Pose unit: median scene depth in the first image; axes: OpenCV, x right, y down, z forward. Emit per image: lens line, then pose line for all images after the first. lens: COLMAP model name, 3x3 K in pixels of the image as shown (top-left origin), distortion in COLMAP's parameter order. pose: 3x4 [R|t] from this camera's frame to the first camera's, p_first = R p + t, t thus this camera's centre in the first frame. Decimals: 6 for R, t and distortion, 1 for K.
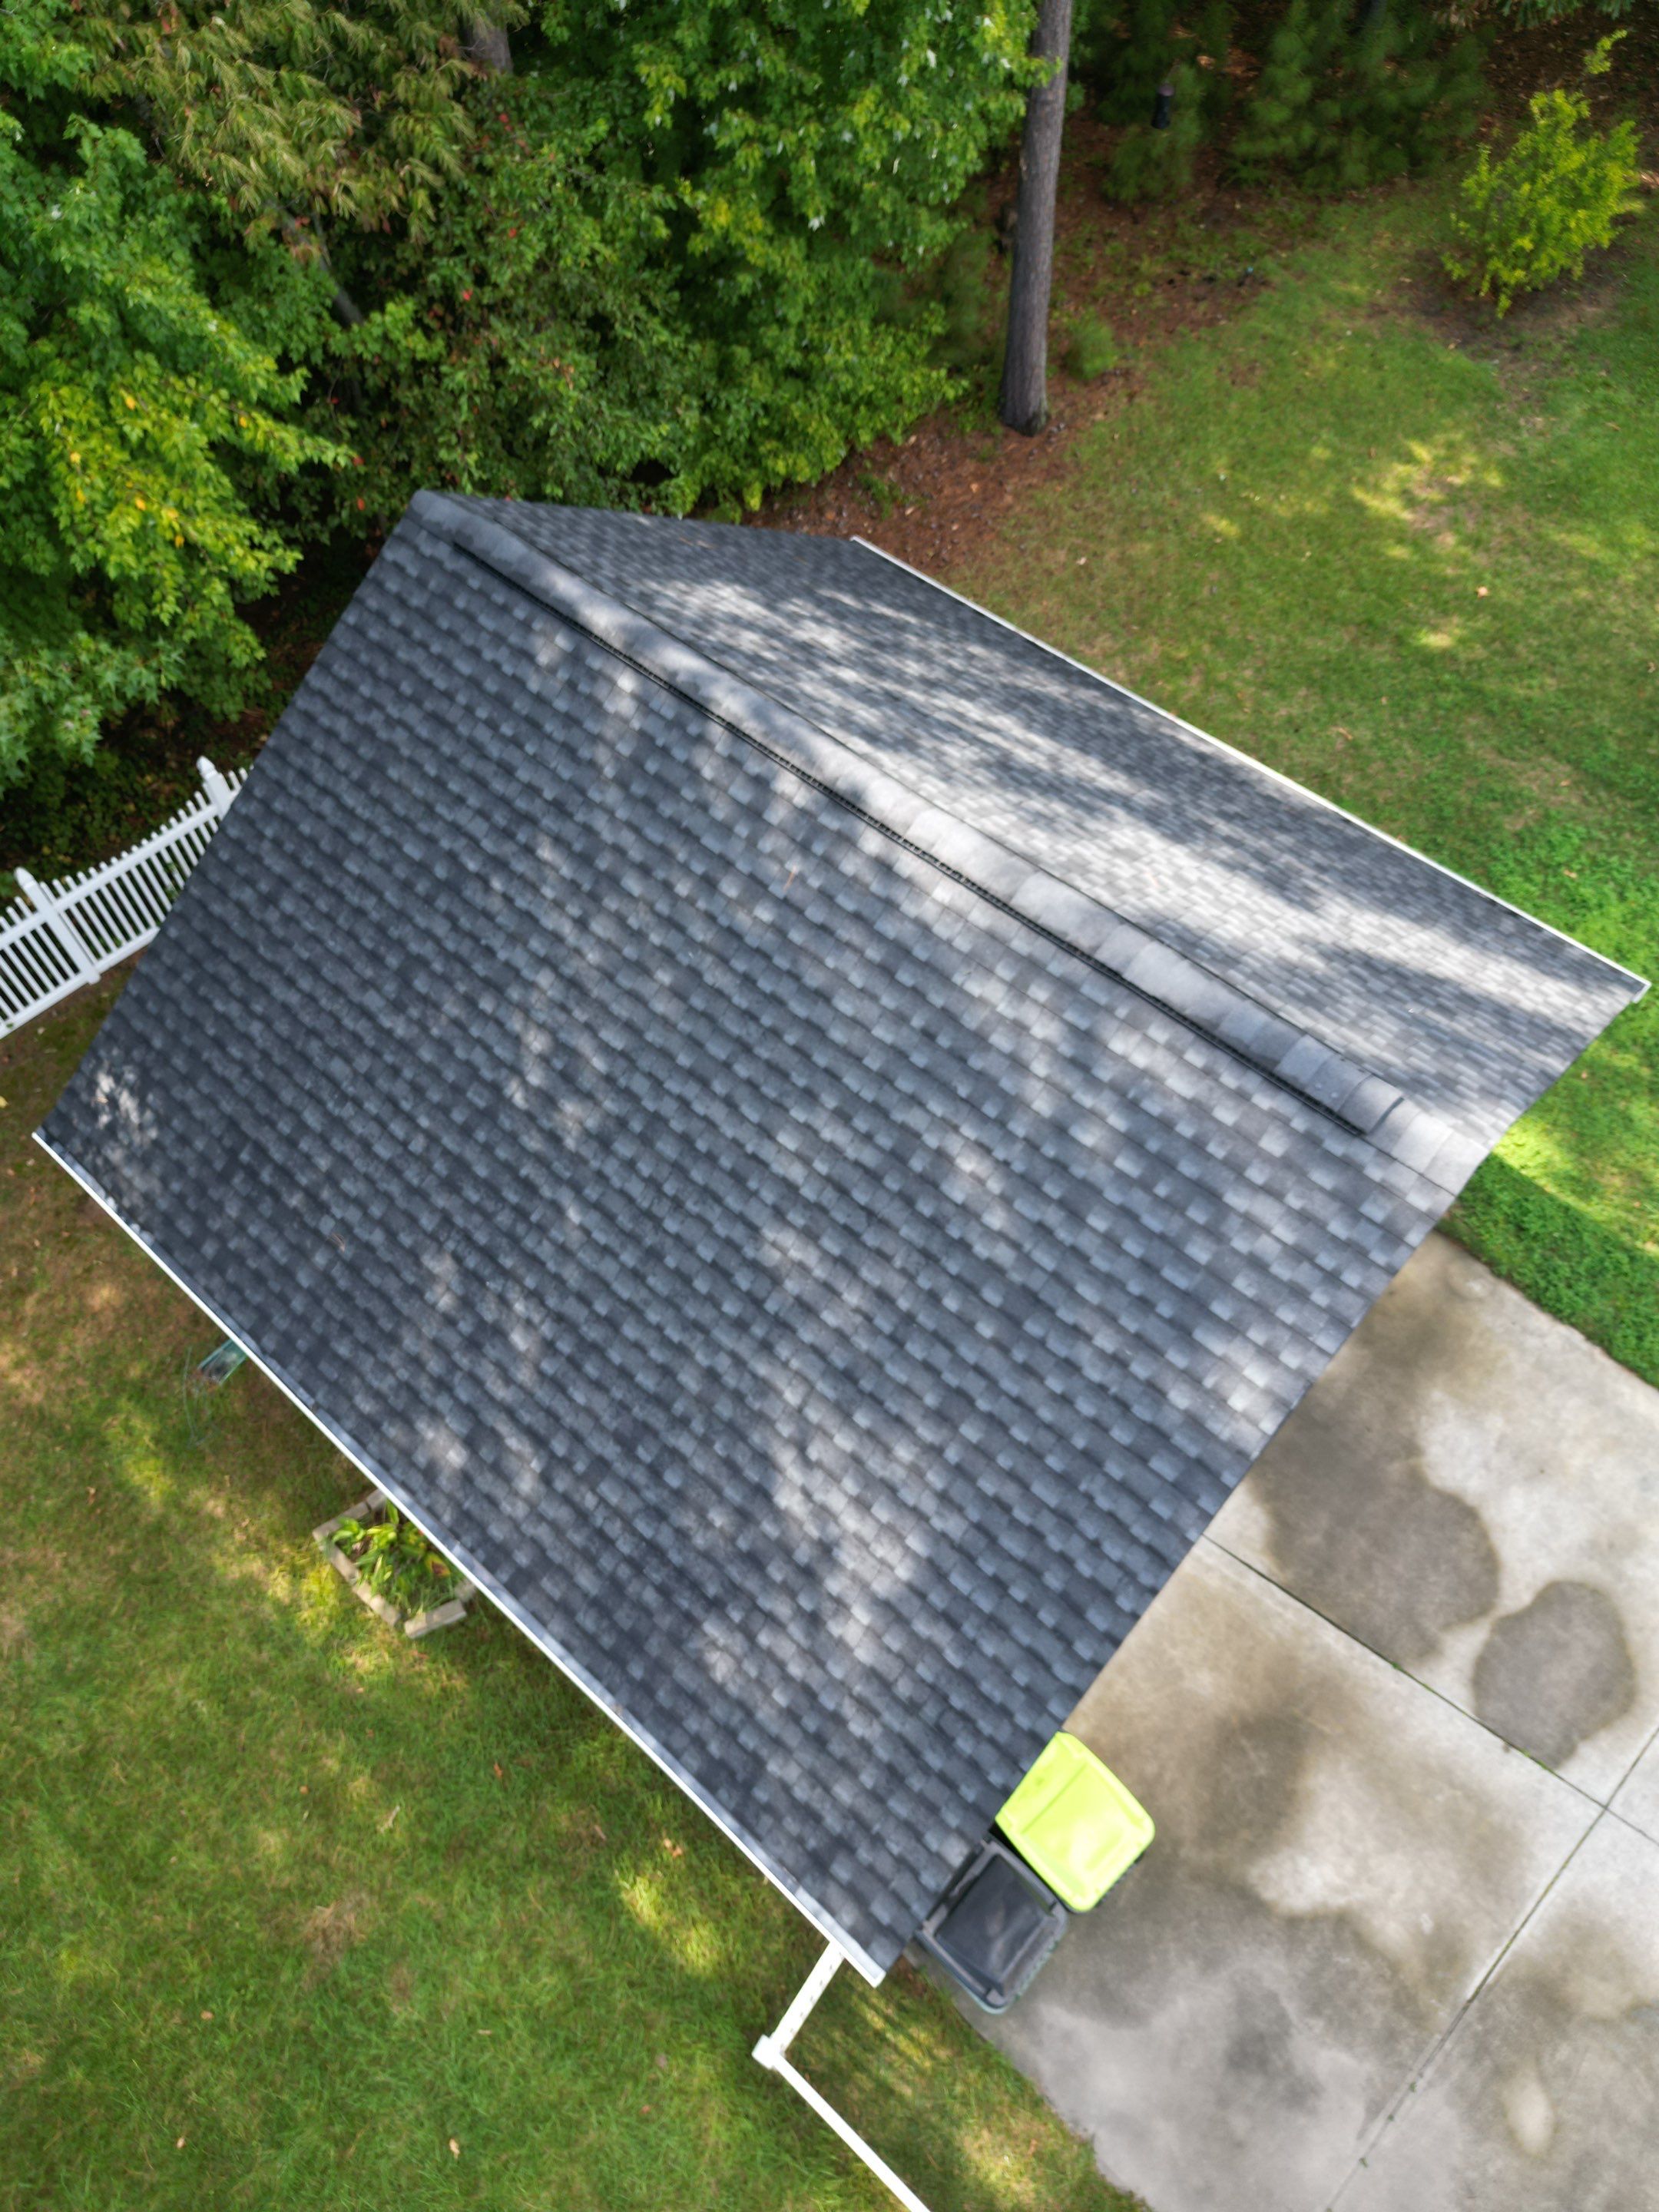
lens RADIAL K [[1546.4, 0, 829.6], [0, 1546.4, 1104.8], [0, 0, 1]] dist [0.040356, -0.029625]
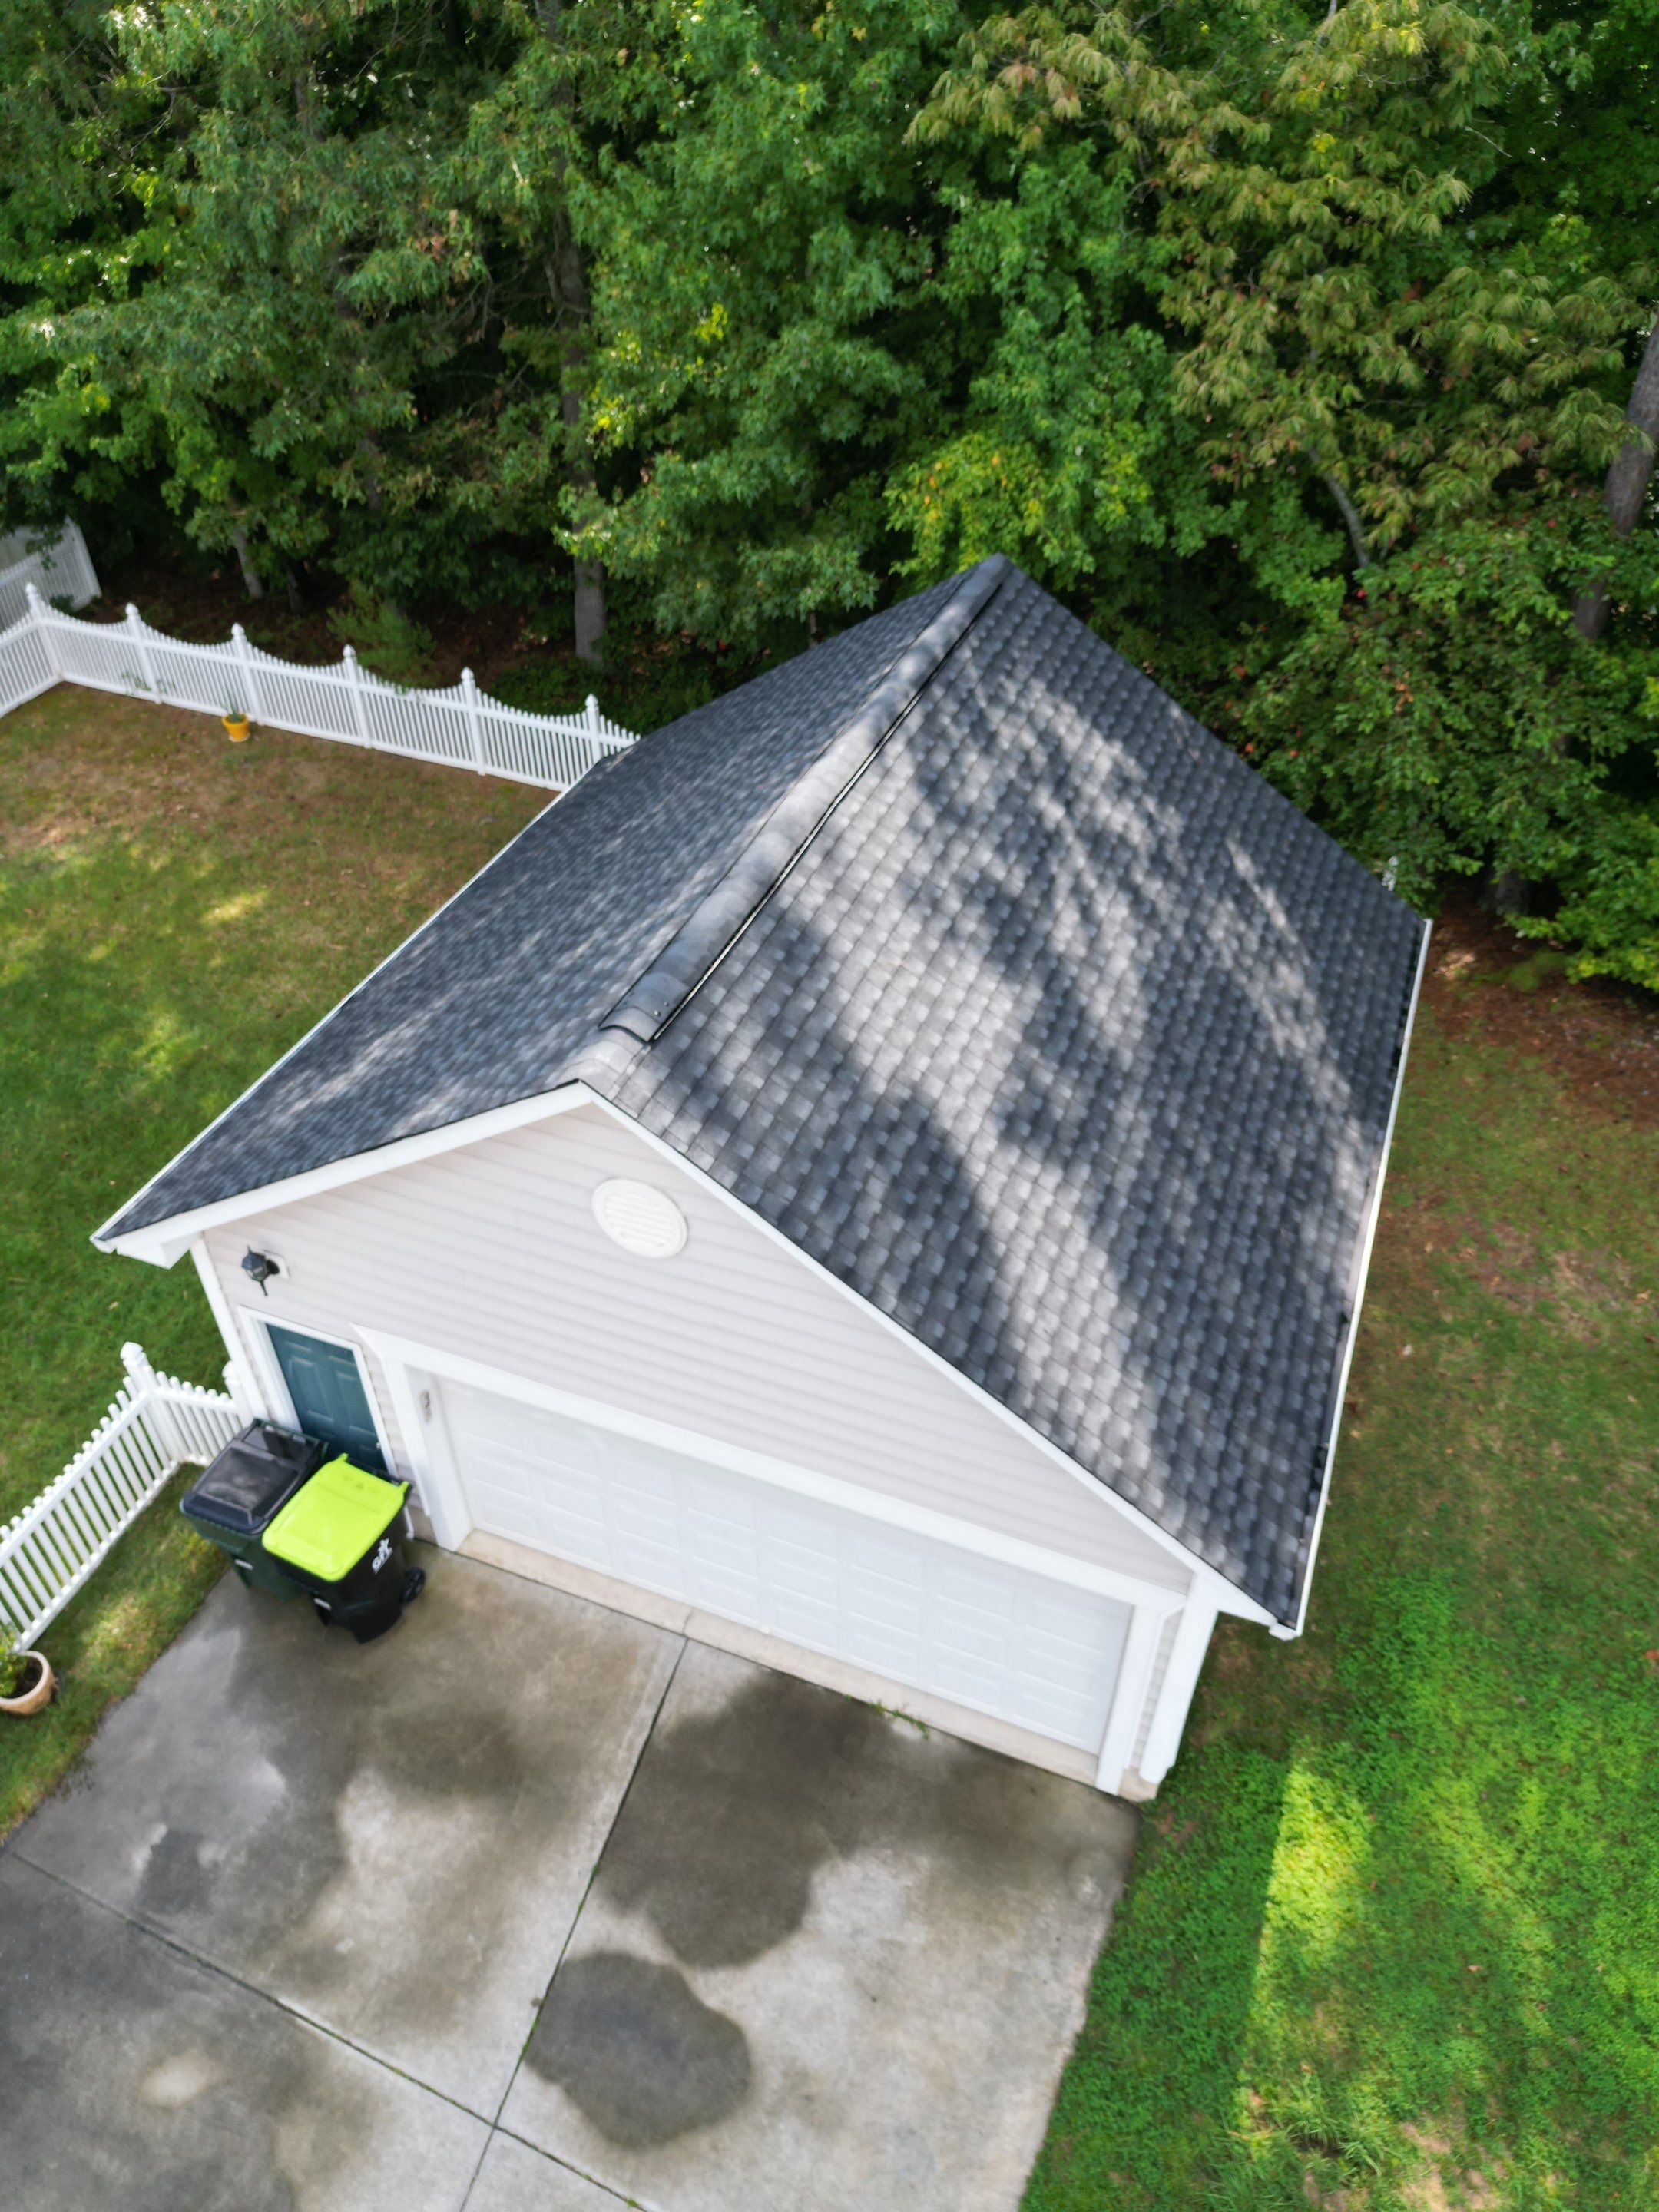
lens RADIAL K [[1546.4, 0, 825.2], [0, 1546.4, 1102.3], [0, 0, 1]] dist [0.040356, -0.029625]
pose [[0.353241, 0.616407, -0.703750, 0.795523], [-0.785744, 0.603767, 0.134435, -0.149889], [0.507767, 0.505479, 0.697613, 0.193621]]
